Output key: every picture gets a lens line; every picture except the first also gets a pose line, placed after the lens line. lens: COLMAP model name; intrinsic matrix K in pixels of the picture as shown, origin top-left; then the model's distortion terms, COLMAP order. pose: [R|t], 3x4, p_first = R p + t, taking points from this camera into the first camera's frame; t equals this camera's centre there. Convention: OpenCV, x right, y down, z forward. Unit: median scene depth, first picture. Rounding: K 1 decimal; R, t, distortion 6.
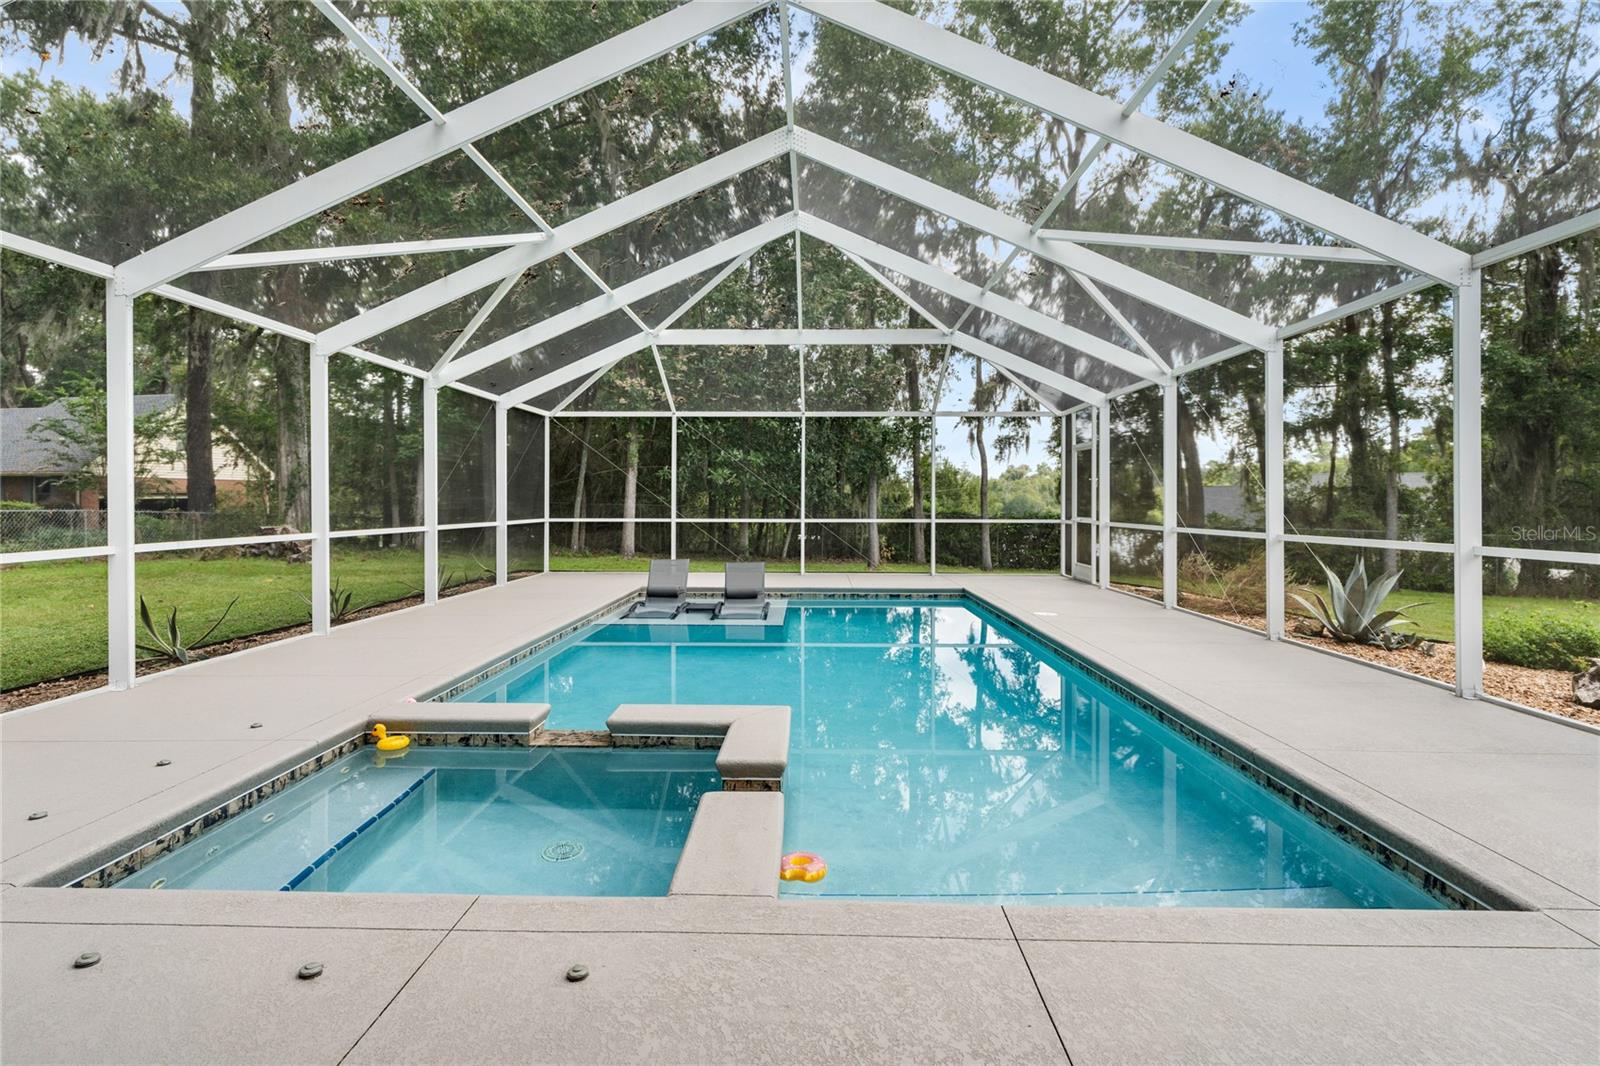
lens RADIAL K [[820.2, 0, 796.2], [0, 820.2, 503.2], [0, 0, 1]] dist [-0.000159, 0.001298]
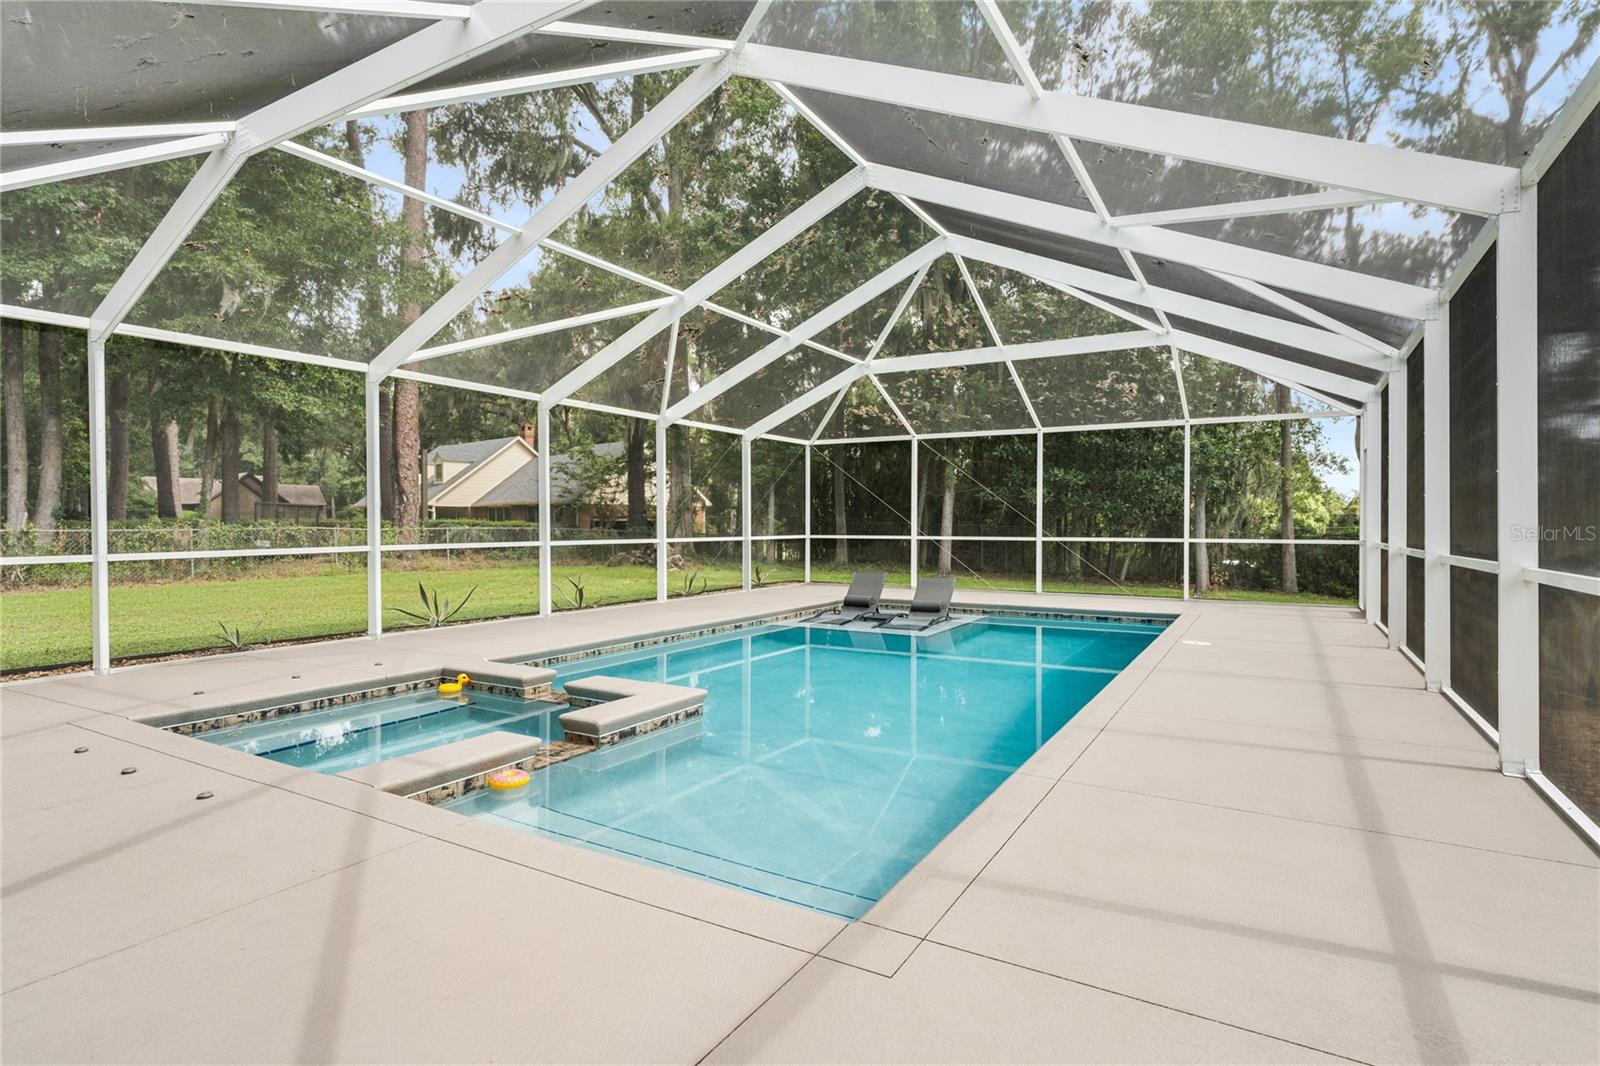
lens RADIAL K [[820.2, 0, 855.2], [0, 820.2, 531.9], [0, 0, 1]] dist [-0.000159, 0.001298]
pose [[0.880500, 0.002860, -0.474037, 0.331431], [0.000310, 0.999978, 0.006609, 0.007890], [0.474046, -0.005967, 0.880480, 0.036936]]
